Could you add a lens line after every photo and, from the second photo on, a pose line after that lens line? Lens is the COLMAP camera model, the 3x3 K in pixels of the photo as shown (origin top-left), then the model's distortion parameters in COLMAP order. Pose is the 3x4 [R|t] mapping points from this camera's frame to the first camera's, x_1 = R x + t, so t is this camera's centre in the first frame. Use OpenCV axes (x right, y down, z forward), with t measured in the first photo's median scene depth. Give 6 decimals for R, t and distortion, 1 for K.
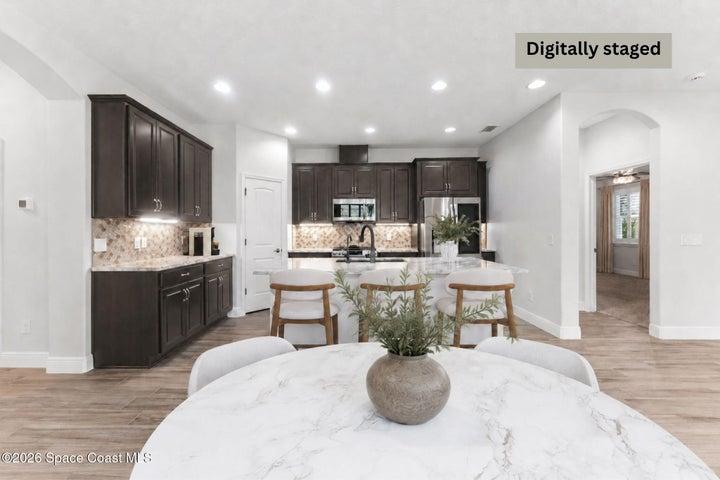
lens RADIAL K [[283.7, 0, 360.0], [0, 283.7, 240.0], [0, 0, 1]] dist [-0.013622, -0.000019]
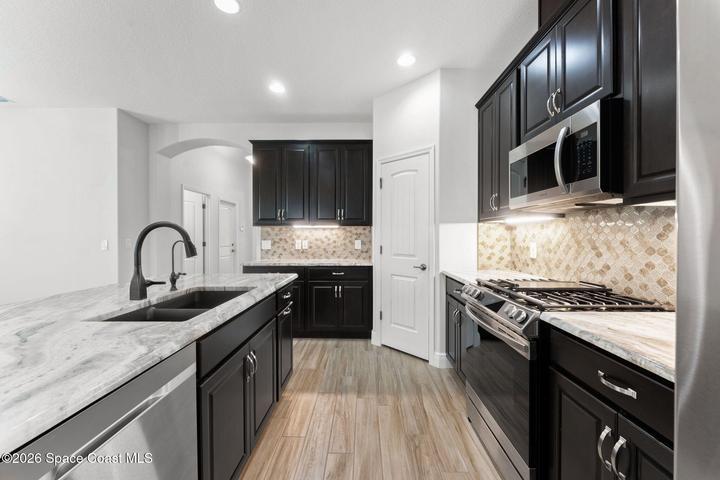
lens RADIAL K [[283.7, 0, 360.0], [0, 283.7, 240.0], [0, 0, 1]] dist [-0.013622, -0.000019]
pose [[-0.041644, 0.014753, -0.999024, 0.437386], [-0.030287, 0.999413, 0.016021, -0.037269], [0.998673, 0.030925, -0.041173, 1.222202]]
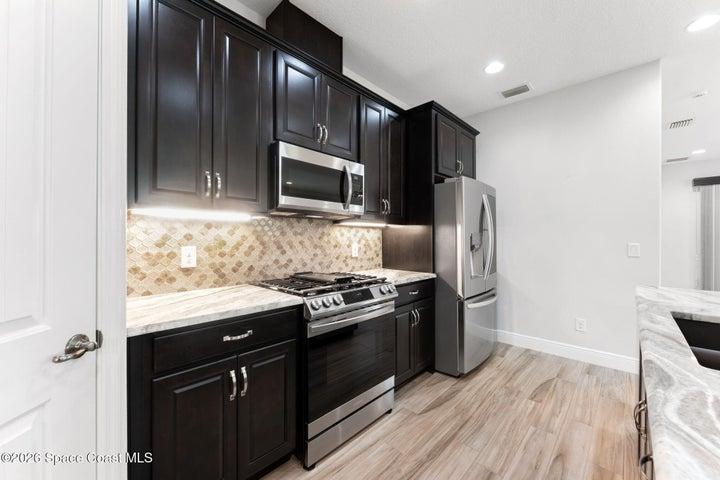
lens RADIAL K [[283.7, 0, 360.0], [0, 283.7, 240.0], [0, 0, 1]] dist [-0.013622, -0.000019]
pose [[0.706297, 0.000764, 0.707915, -0.392913], [0.019487, 0.999599, -0.020521, -0.027845], [-0.707647, 0.028290, 0.705999, 1.048055]]
